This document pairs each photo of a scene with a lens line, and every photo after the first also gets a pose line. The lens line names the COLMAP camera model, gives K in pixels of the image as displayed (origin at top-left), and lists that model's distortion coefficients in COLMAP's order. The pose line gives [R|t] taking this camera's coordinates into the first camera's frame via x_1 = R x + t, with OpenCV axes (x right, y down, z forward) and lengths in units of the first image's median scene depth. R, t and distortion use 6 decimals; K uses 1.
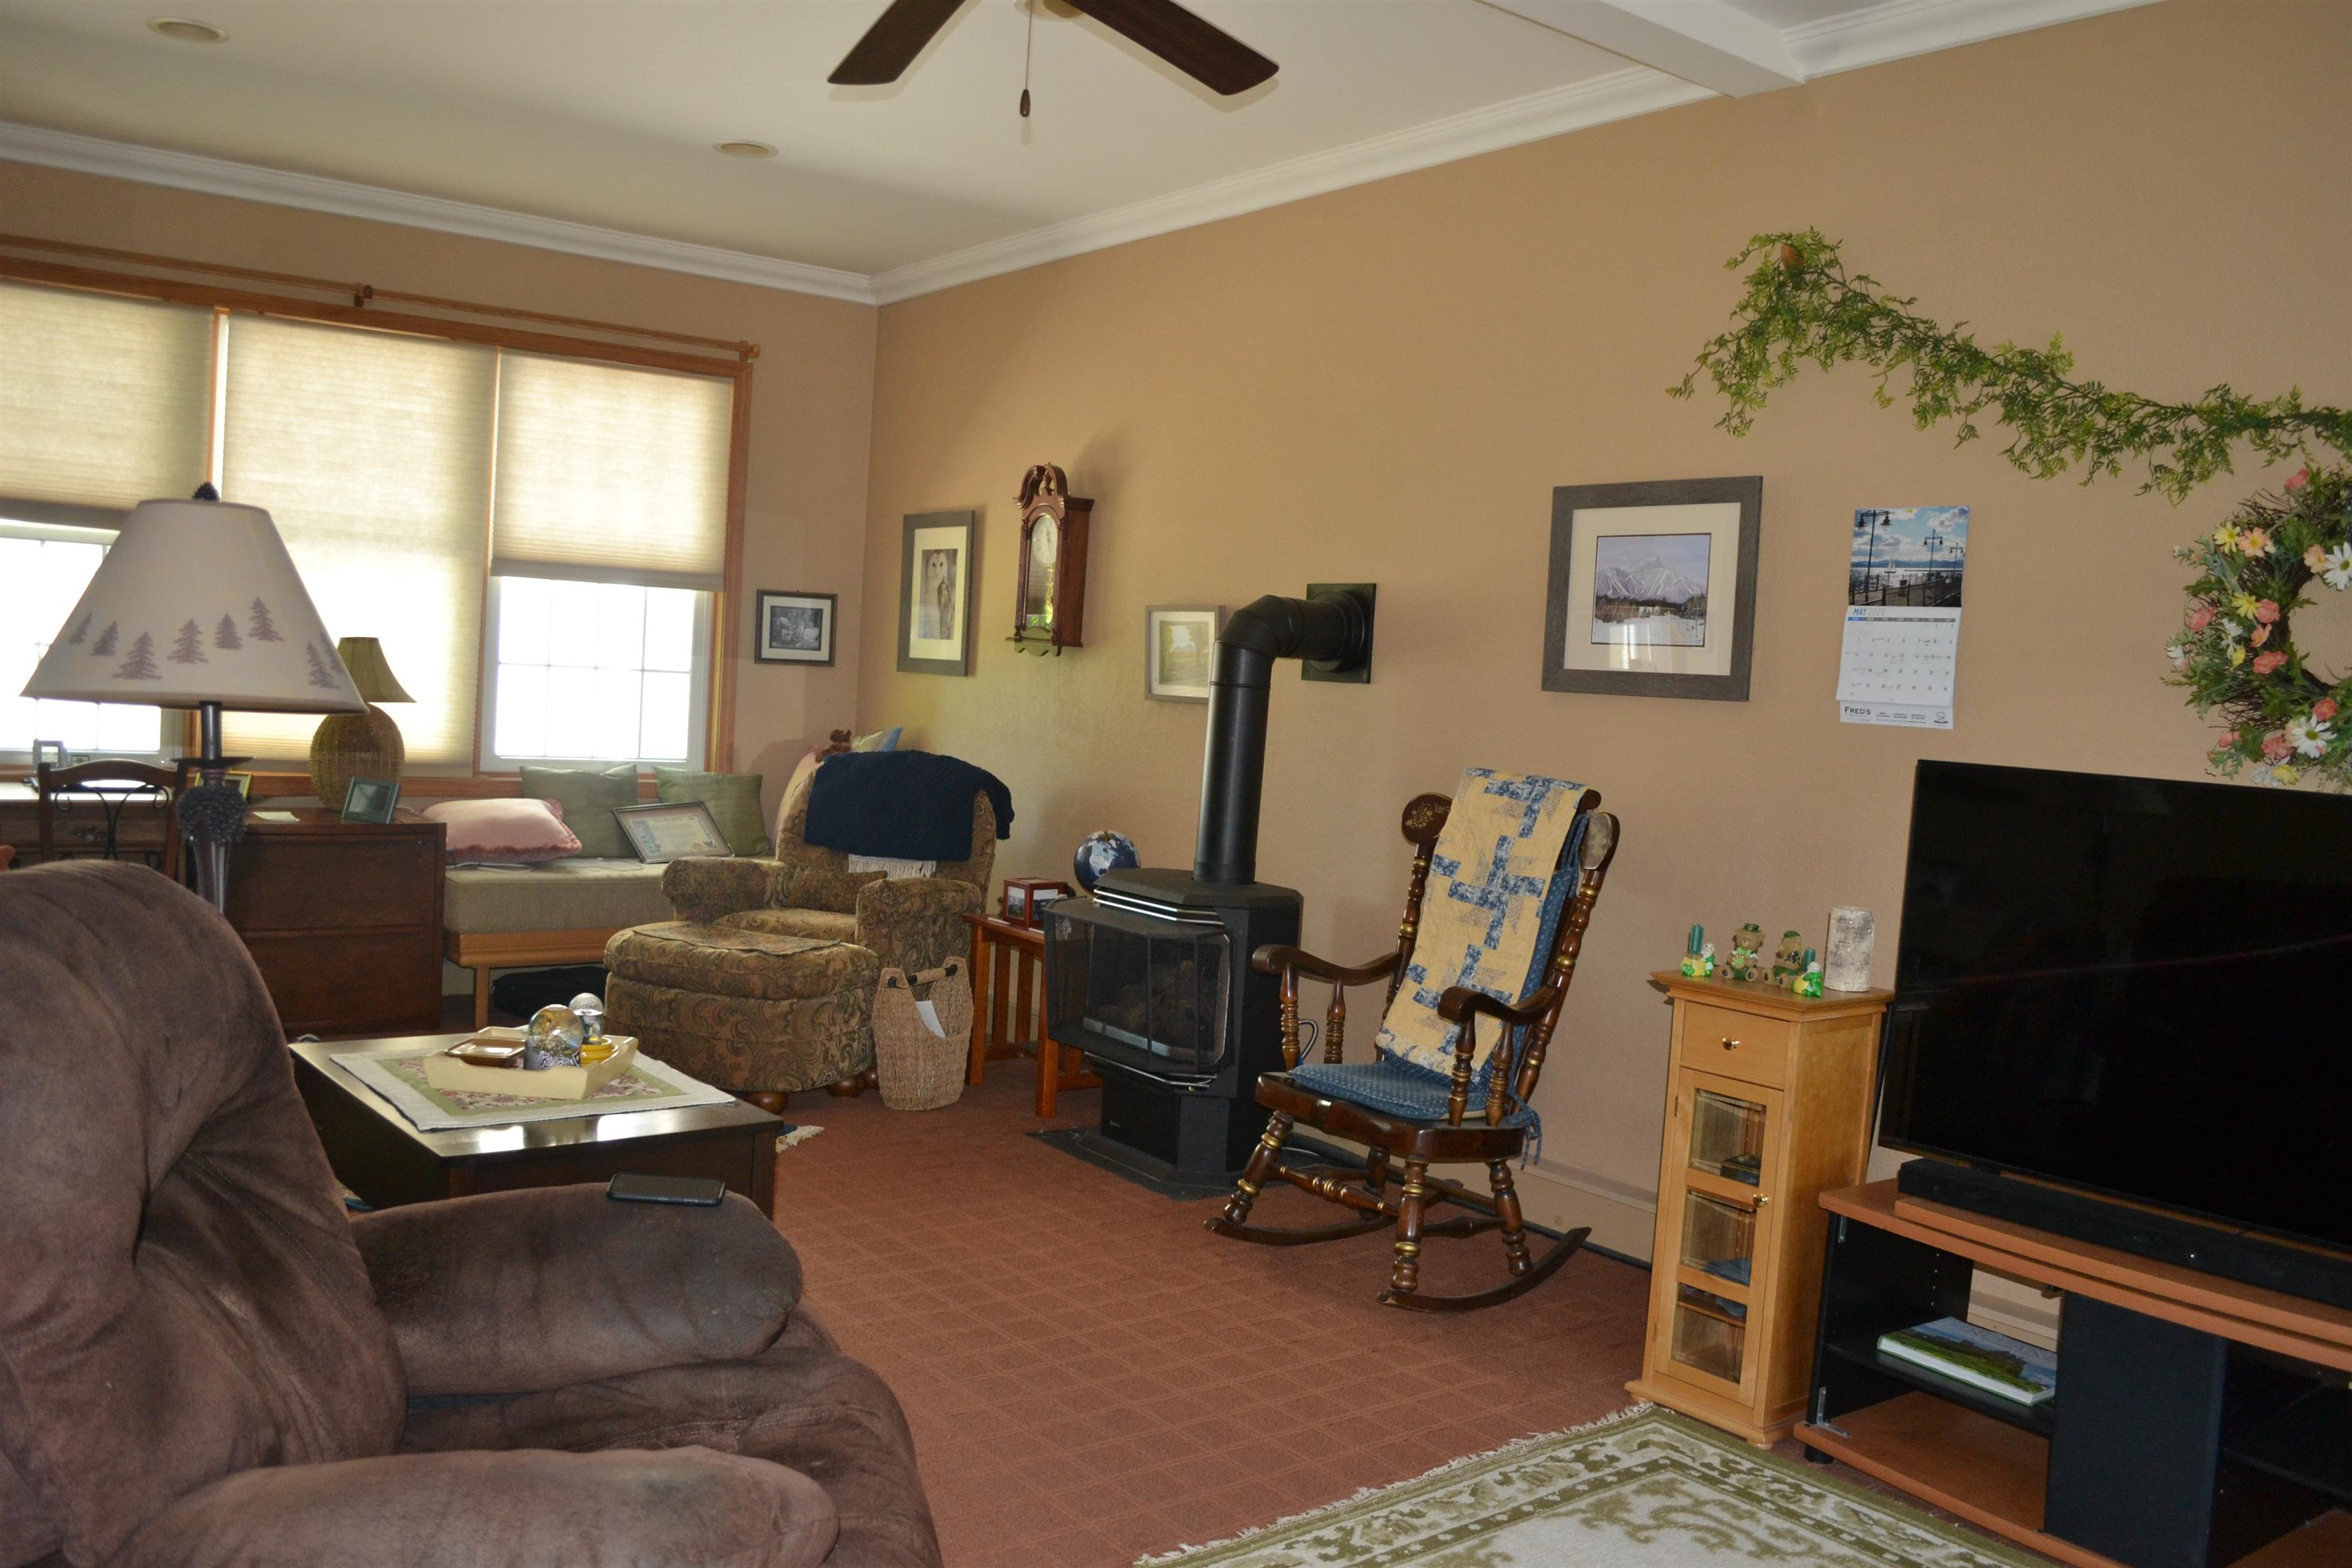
lens RADIAL K [[1883.7, 0, 1171.2], [0, 1883.7, 792.7], [0, 0, 1]] dist [-0.077685, 0.000014]
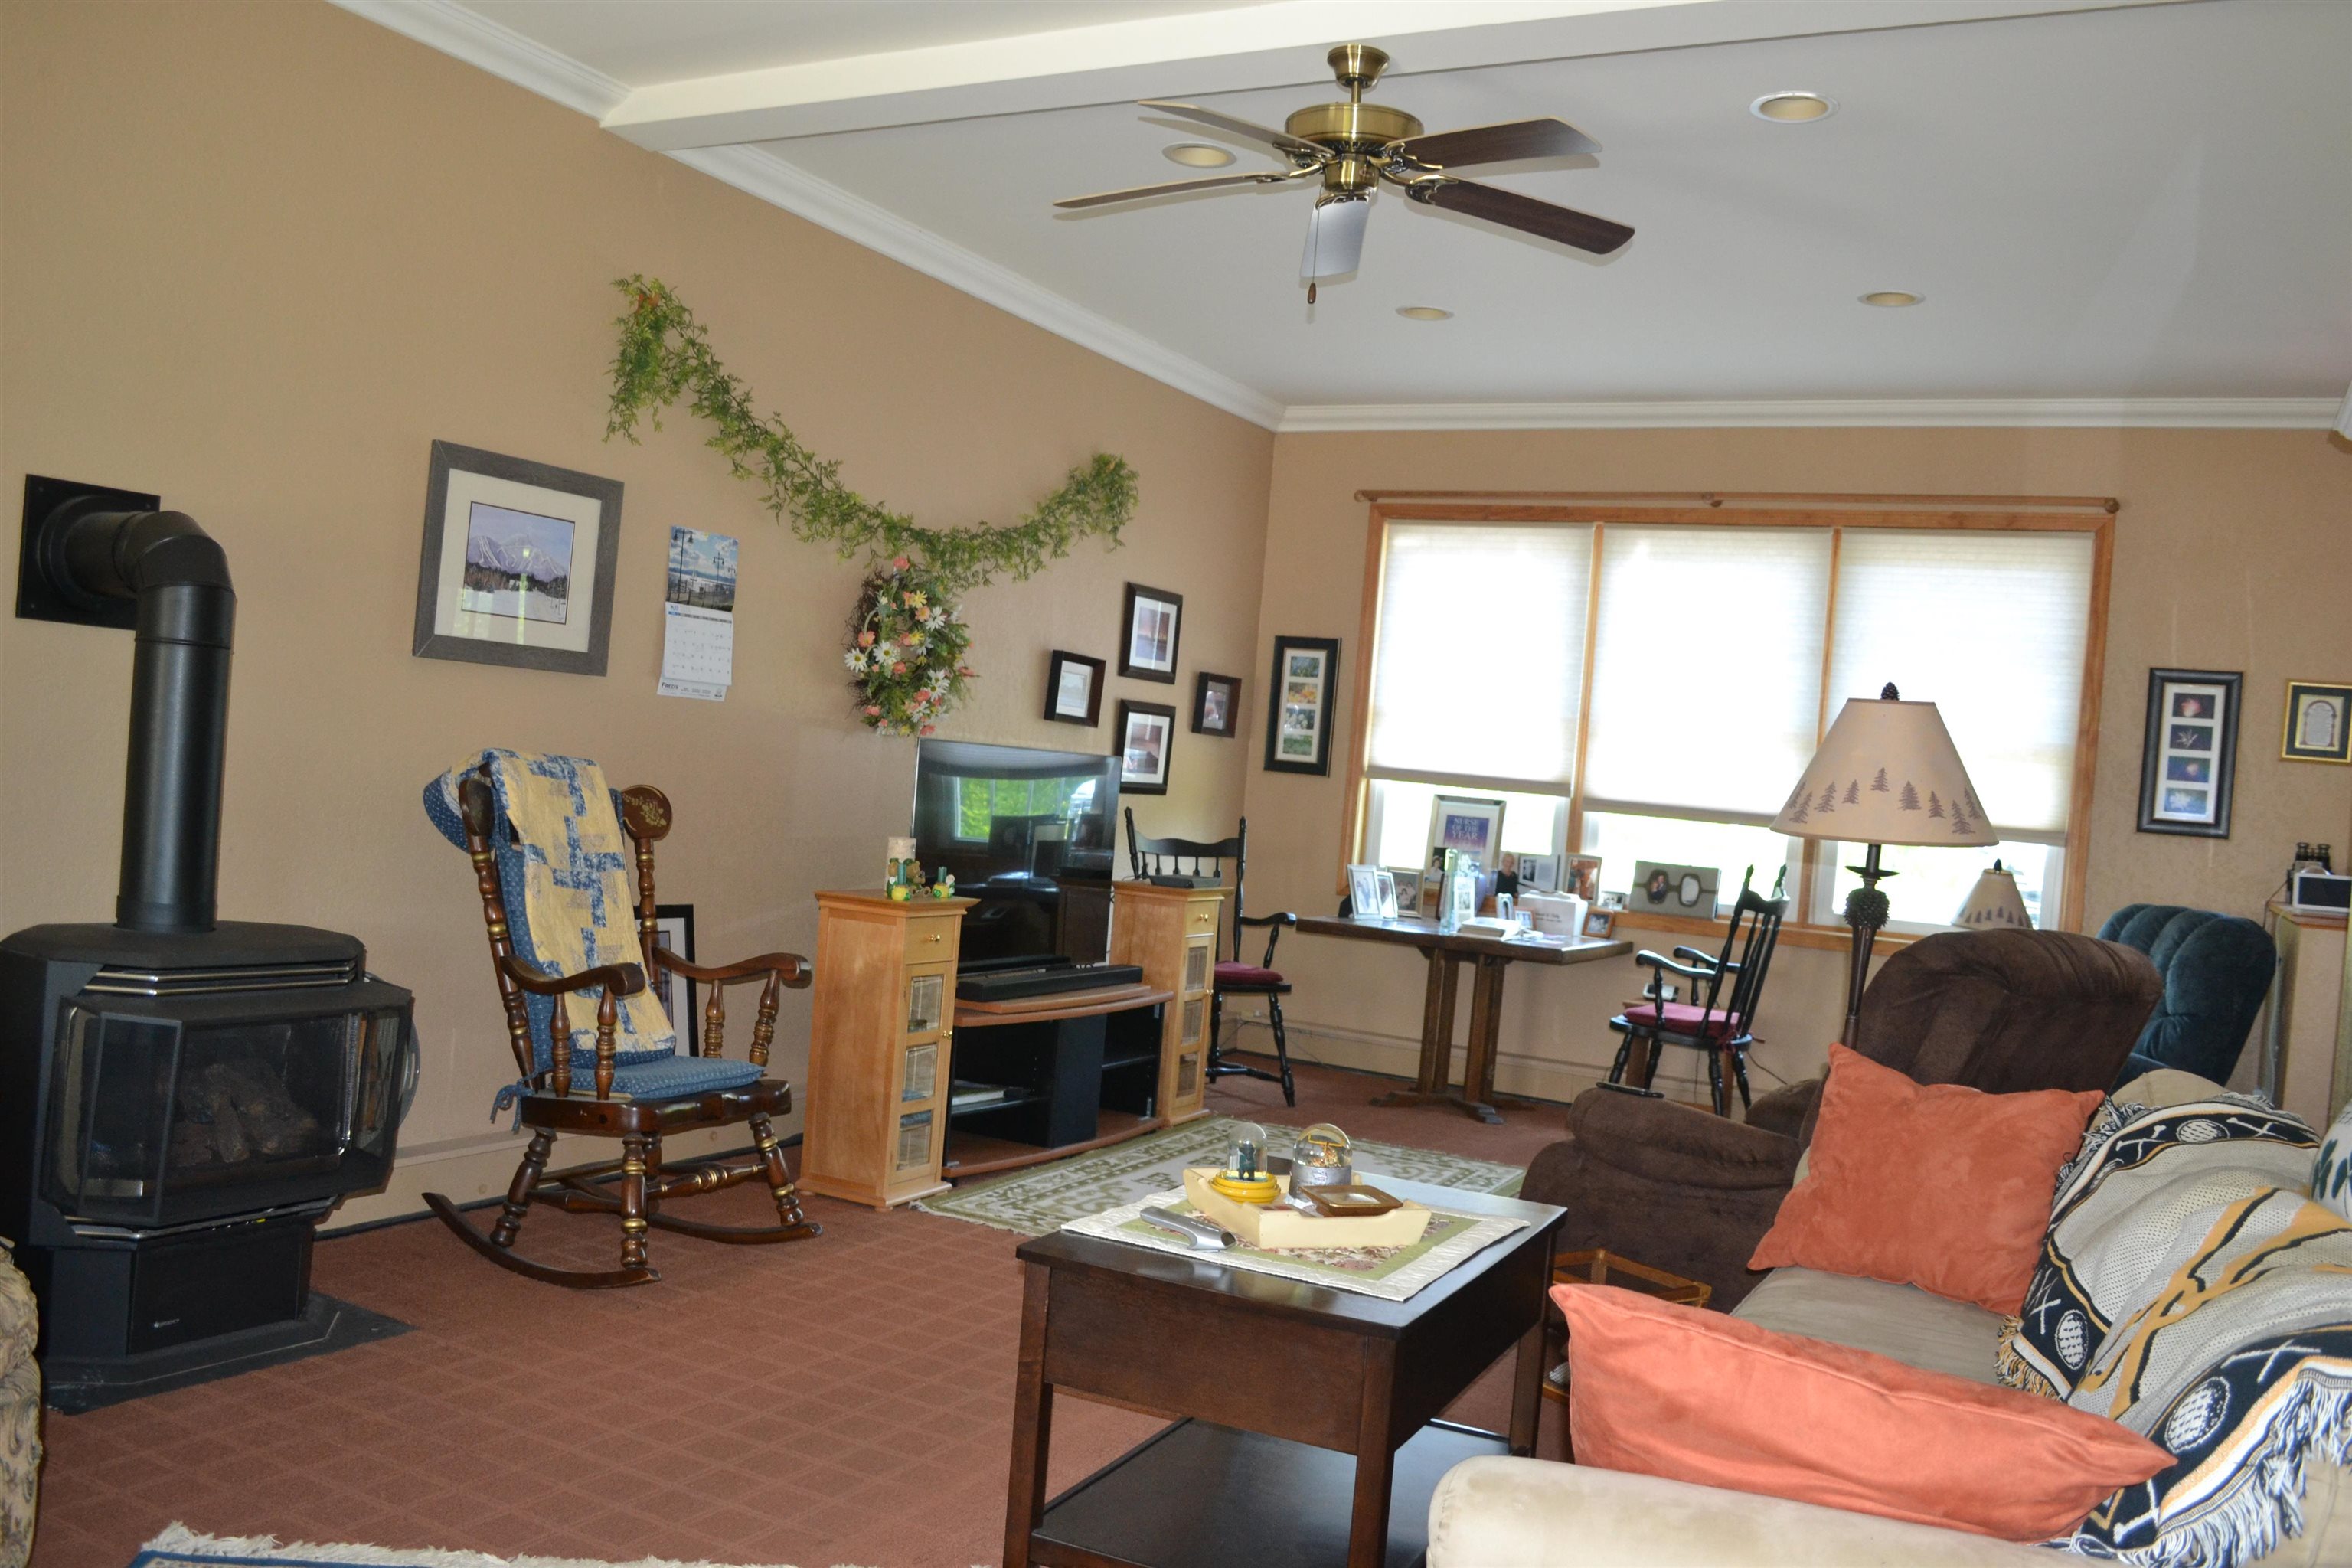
lens RADIAL K [[1883.7, 0, 1176.3], [0, 1883.7, 788.2], [0, 0, 1]] dist [-0.077685, 0.000014]
pose [[-0.405088, -0.106672, 0.908033, -0.871177], [-0.055215, 0.994212, 0.092164, -0.103367], [-0.912609, -0.012803, -0.408634, 1.121268]]
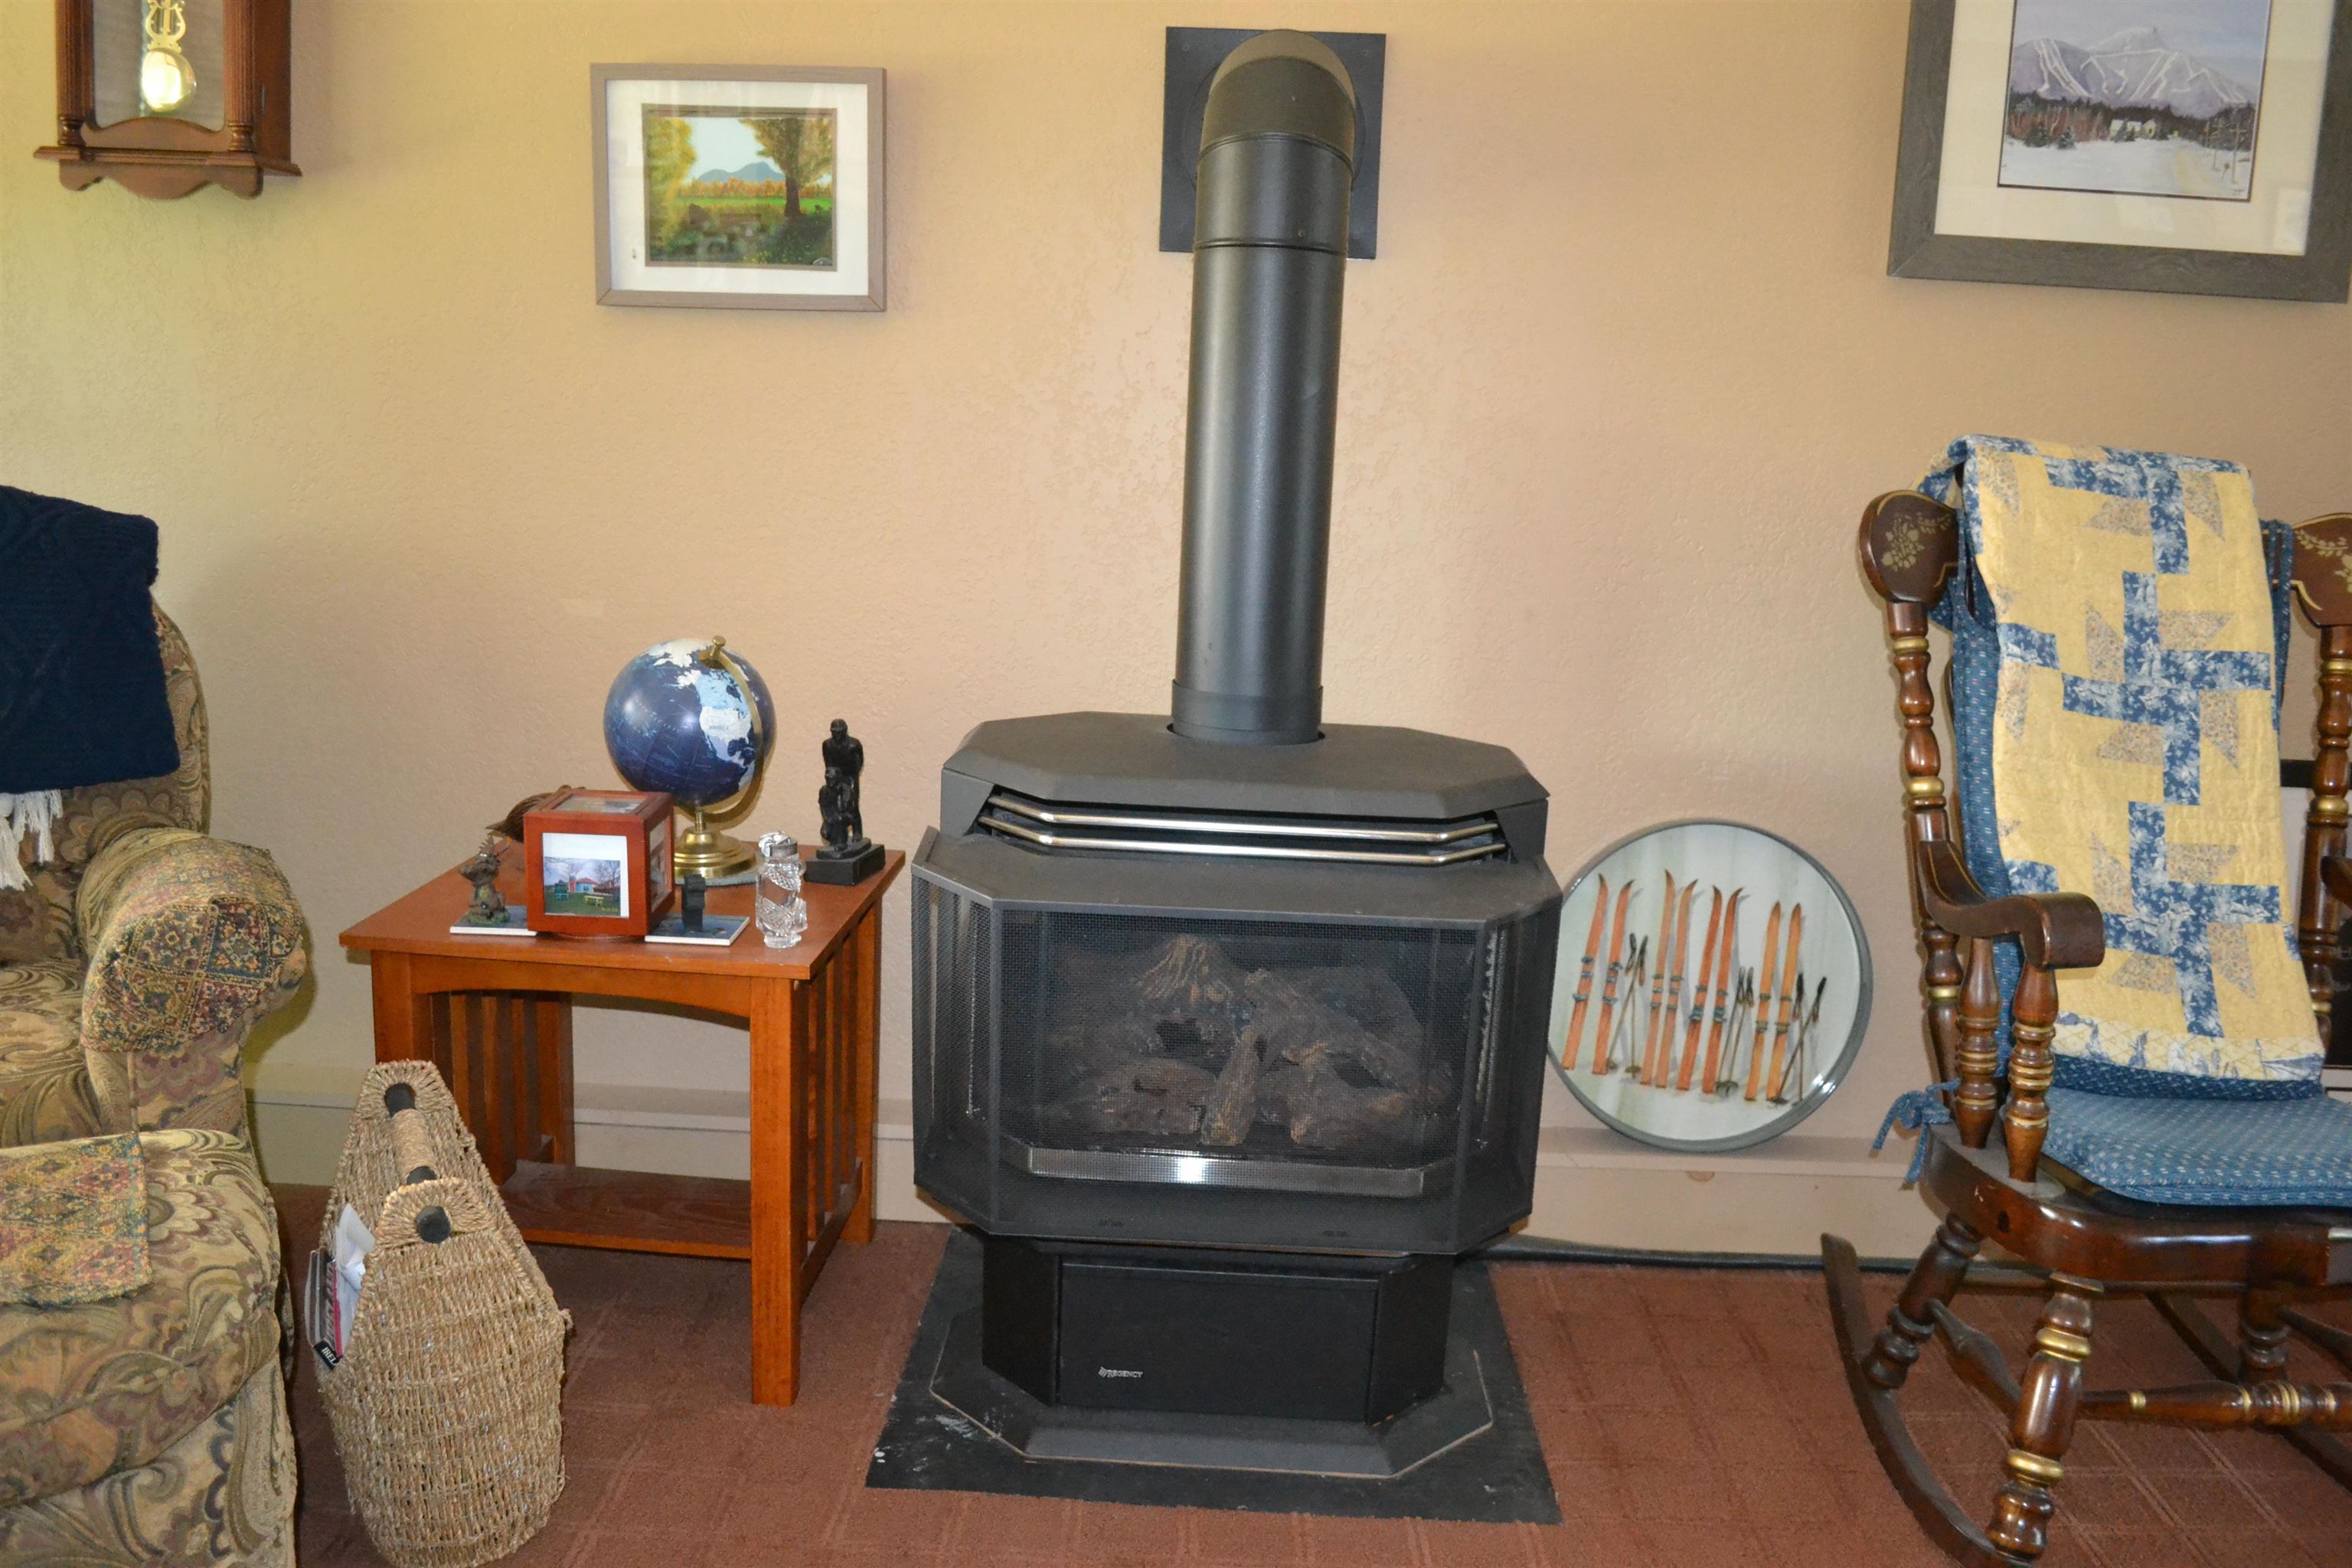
lens RADIAL K [[1883.7, 0, 1182.2], [0, 1883.7, 780.8], [0, 0, 1]] dist [-0.077685, 0.000014]
pose [[0.626088, -0.184557, 0.757597, -0.359266], [0.046398, 0.978682, 0.200071, -0.032182], [-0.778371, -0.090111, 0.621304, 0.896292]]
